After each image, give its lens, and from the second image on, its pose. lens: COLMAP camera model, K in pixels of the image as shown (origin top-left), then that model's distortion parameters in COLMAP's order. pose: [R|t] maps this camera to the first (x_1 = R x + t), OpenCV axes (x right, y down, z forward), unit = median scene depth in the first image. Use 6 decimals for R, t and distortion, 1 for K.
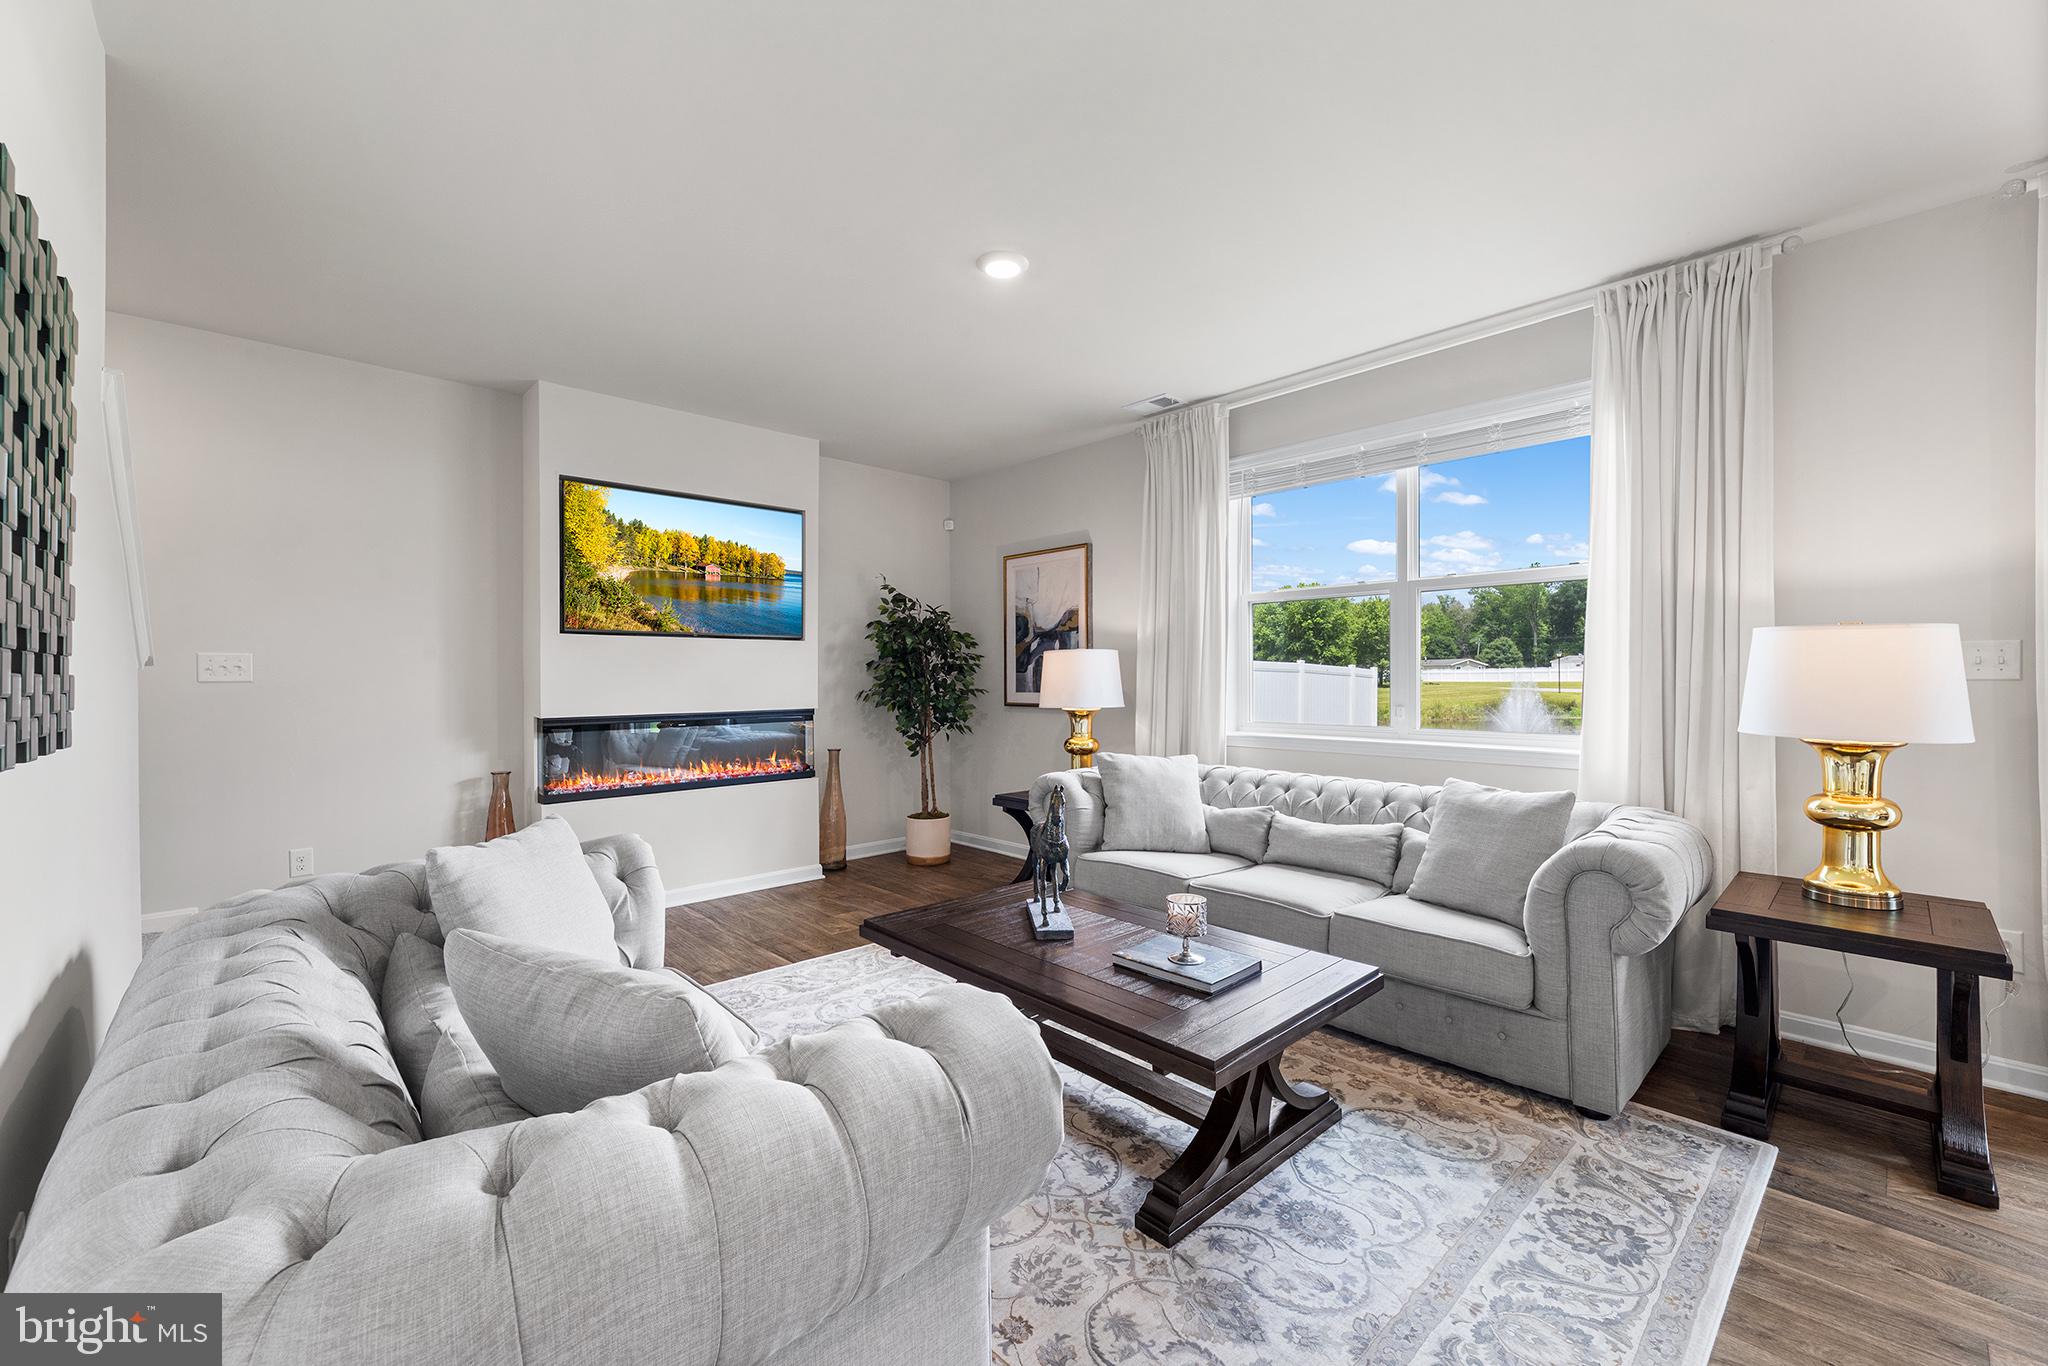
lens RADIAL K [[822.2, 0, 1018.1], [0, 822.2, 680.4], [0, 0, 1]] dist [-0.002025, -0.000107]
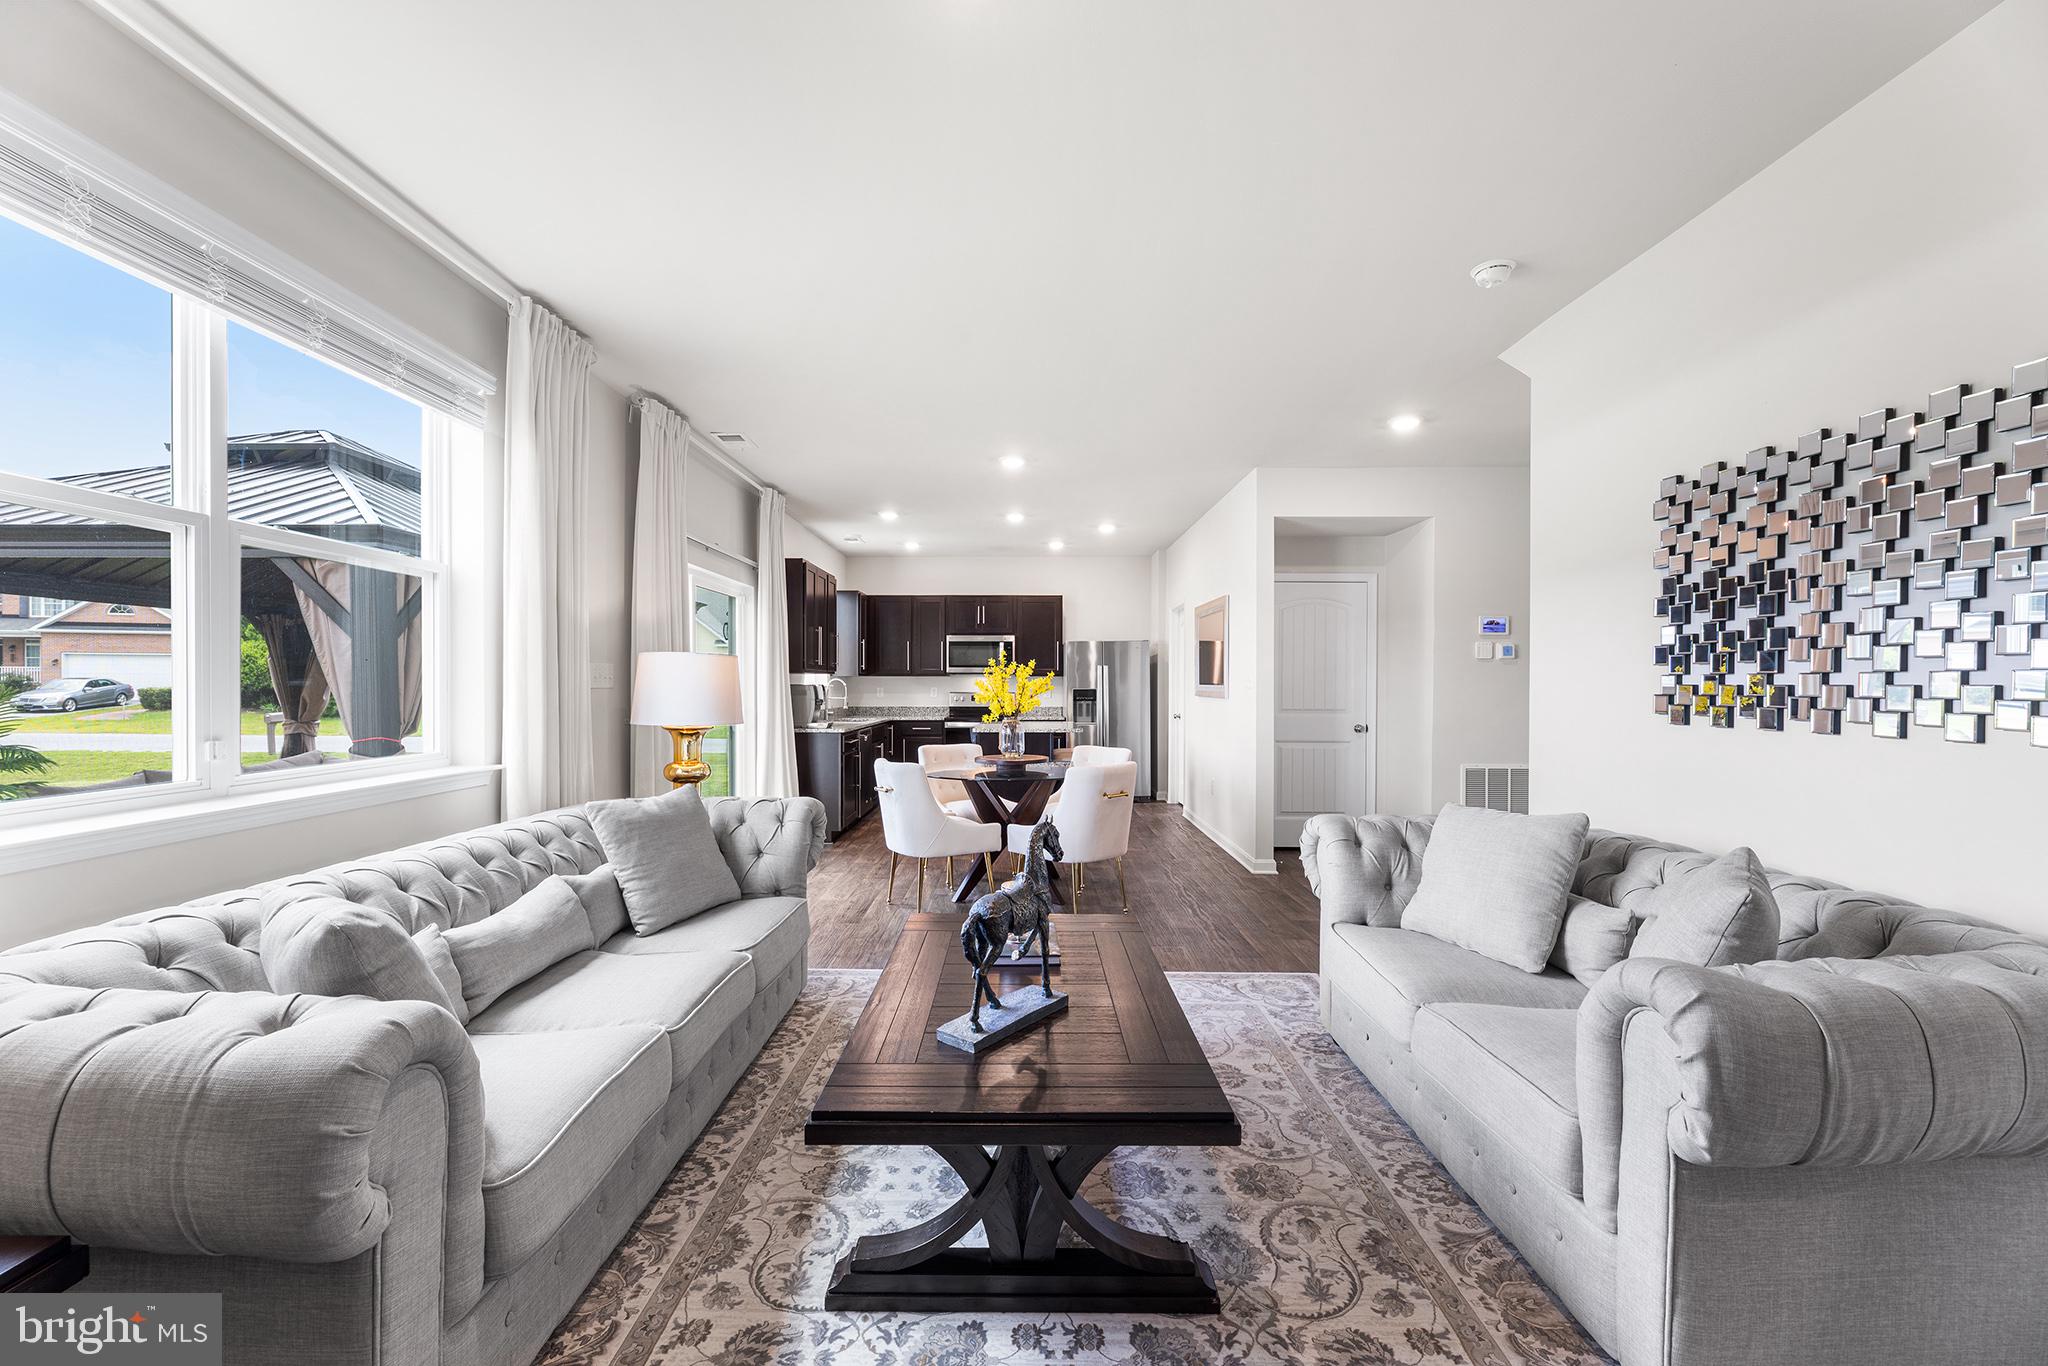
lens RADIAL K [[814.5, 0, 1025.0], [0, 814.5, 691.0], [0, 0, 1]] dist [0.000537, 0.000070]
pose [[-0.732483, -0.004577, 0.680770, -0.406716], [0.003865, 0.999933, 0.010882, -0.007068], [-0.680775, 0.010602, -0.732416, 1.323054]]
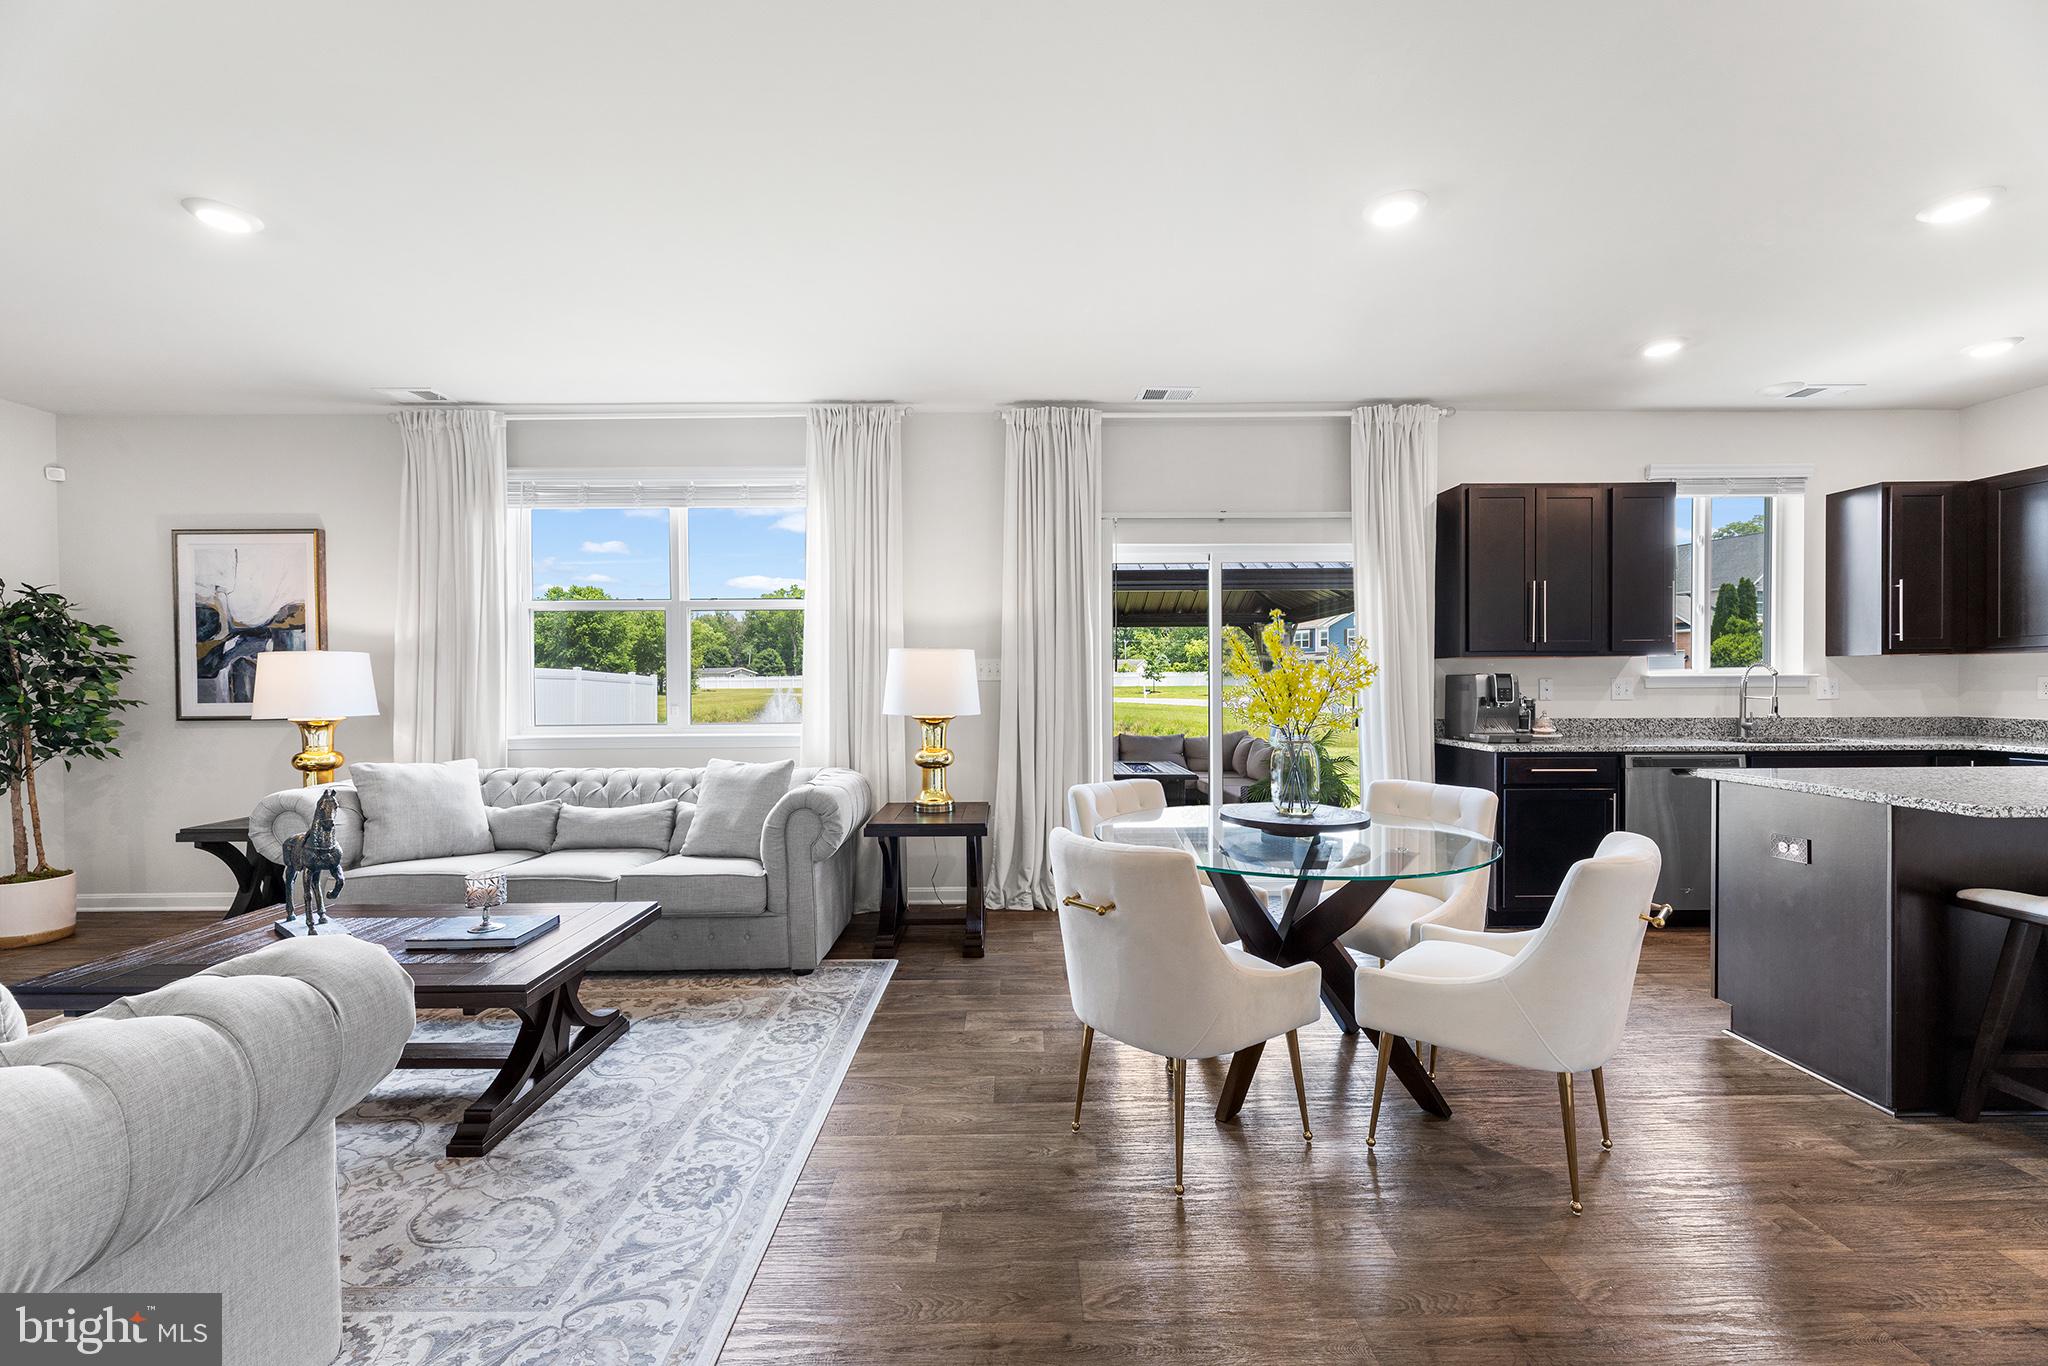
lens RADIAL K [[821.1, 0, 1024.1], [0, 821.1, 688.3], [0, 0, 1]] dist [0.000891, -0.000689]
pose [[0.673072, -0.009110, 0.739521, -0.096023], [0.009131, 0.999950, 0.004008, 0.007977], [-0.739521, 0.004055, 0.673122, -0.227838]]
